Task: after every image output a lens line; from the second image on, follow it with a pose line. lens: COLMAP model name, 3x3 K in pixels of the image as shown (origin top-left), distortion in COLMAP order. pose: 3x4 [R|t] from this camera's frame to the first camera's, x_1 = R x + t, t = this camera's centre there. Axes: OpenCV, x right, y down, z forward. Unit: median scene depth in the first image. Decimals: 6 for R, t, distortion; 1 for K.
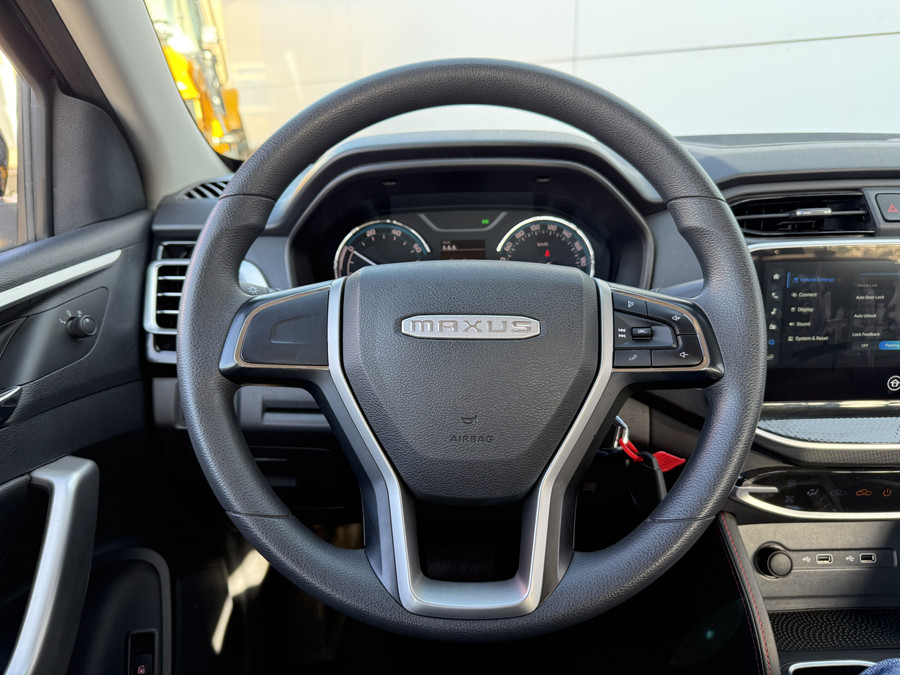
lens RADIAL K [[643.2, 0, 450.0], [0, 643.2, 337.5], [0, 0, 1]] dist [0.005409, -0.002825]
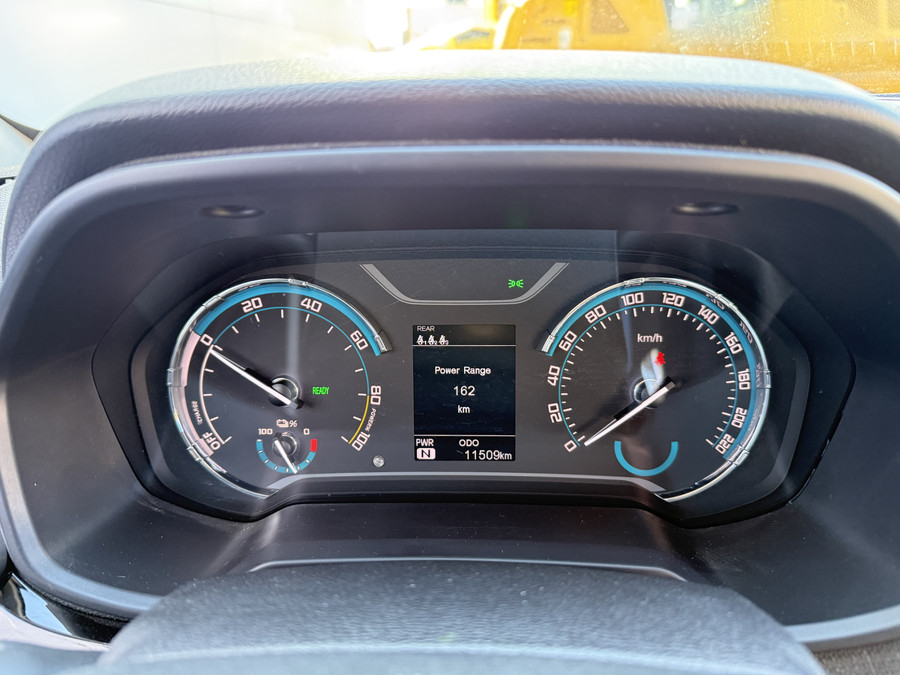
lens RADIAL K [[643.2, 0, 450.0], [0, 643.2, 337.5], [0, 0, 1]] dist [0.005409, -0.002825]
pose [[0.998230, 0.021650, -0.055384, 0.035397], [-0.019003, 0.998672, 0.047887, -0.163432], [0.056348, -0.046750, 0.997316, 0.567081]]
